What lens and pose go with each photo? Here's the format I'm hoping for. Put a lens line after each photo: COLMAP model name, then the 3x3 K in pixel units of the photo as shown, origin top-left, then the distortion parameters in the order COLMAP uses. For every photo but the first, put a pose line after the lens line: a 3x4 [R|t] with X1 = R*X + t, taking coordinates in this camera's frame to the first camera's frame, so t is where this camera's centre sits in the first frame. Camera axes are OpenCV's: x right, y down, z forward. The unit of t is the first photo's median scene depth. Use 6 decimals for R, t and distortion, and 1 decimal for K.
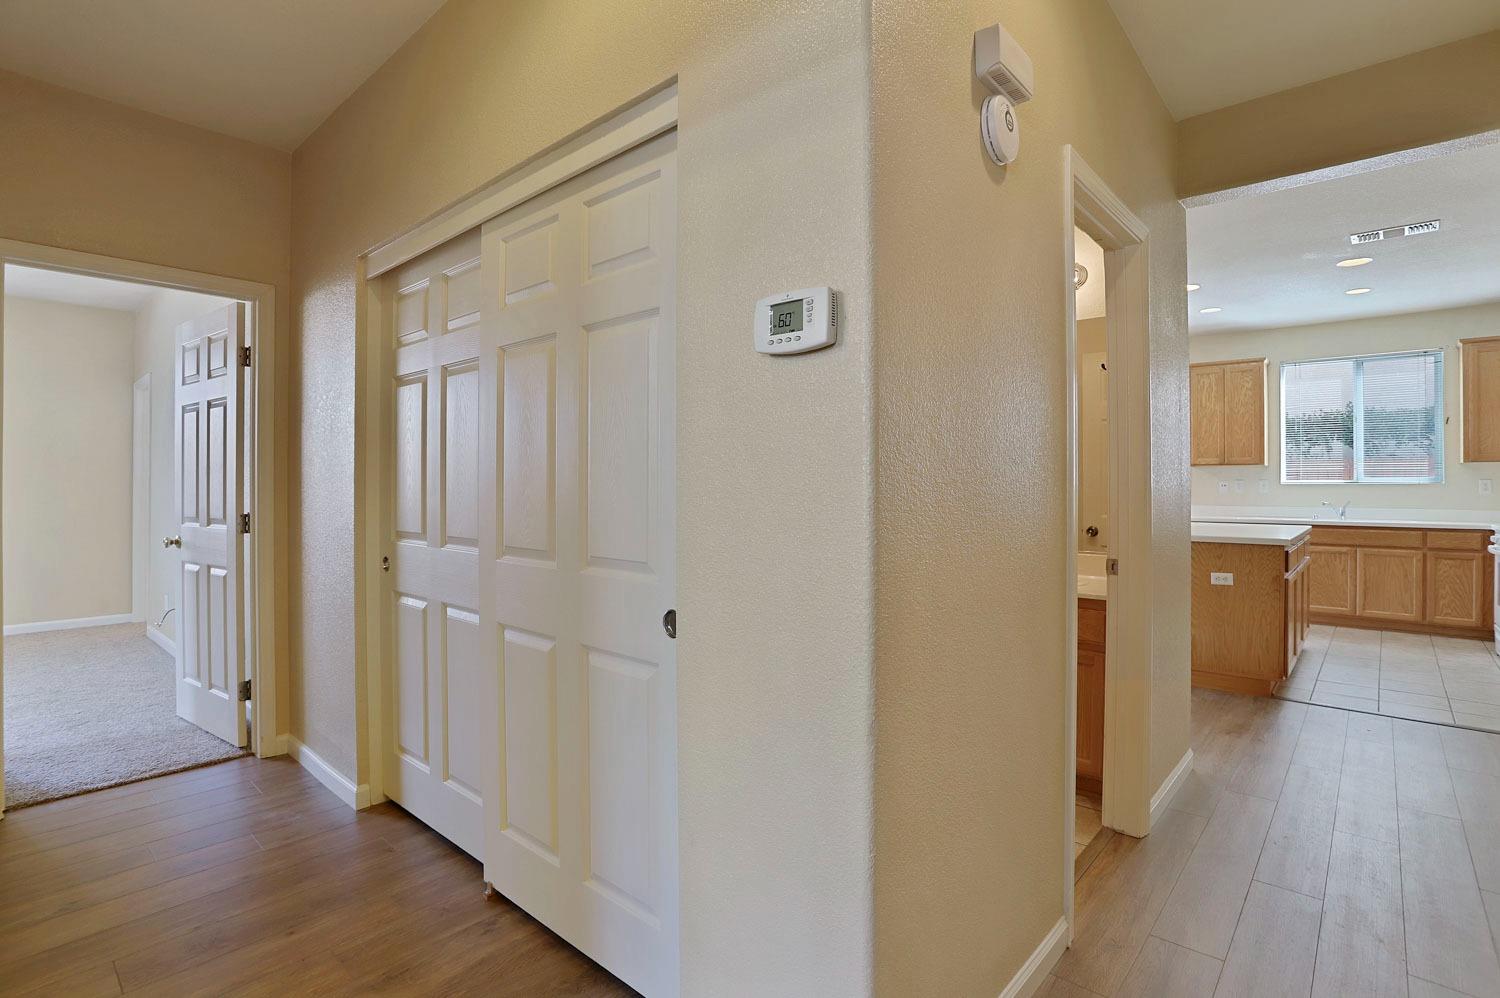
lens RADIAL K [[714.6, 0, 749.7], [0, 714.6, 494.1], [0, 0, 1]] dist [-0.004506, -0.000651]
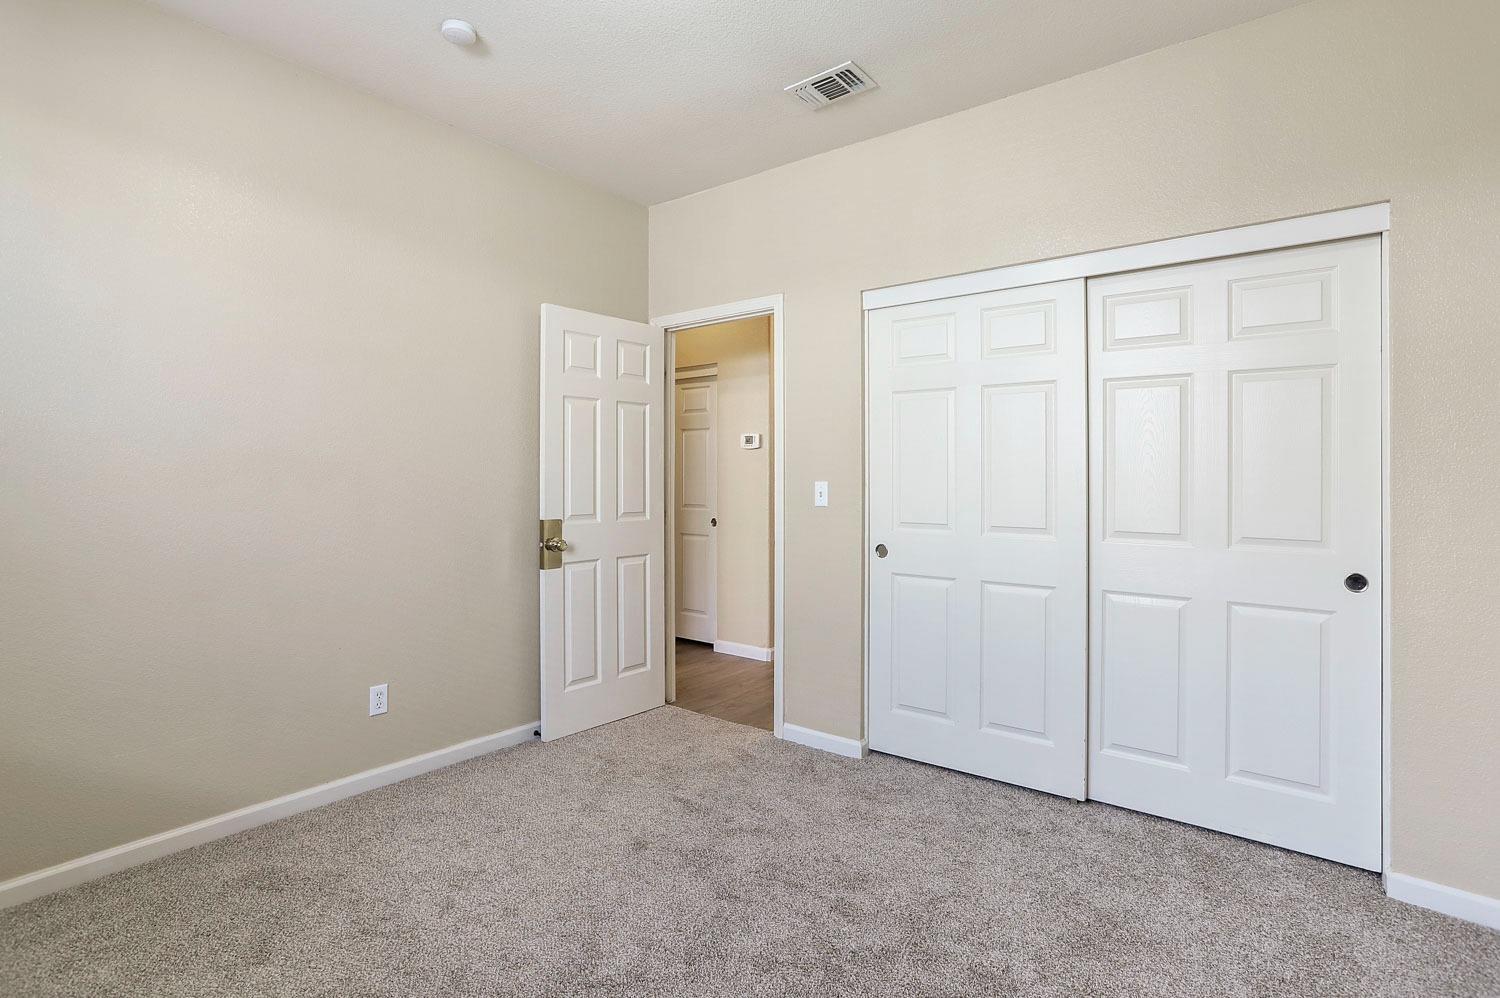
lens RADIAL K [[732.8, 0, 751.3], [0, 732.8, 490.2], [0, 0, 1]] dist [0.002147, 0.000361]
pose [[0.998249, -0.001007, 0.059139, -0.185821], [0.000744, 0.999990, 0.004482, 0.023027], [-0.059143, -0.004431, 0.998240, -3.219752]]
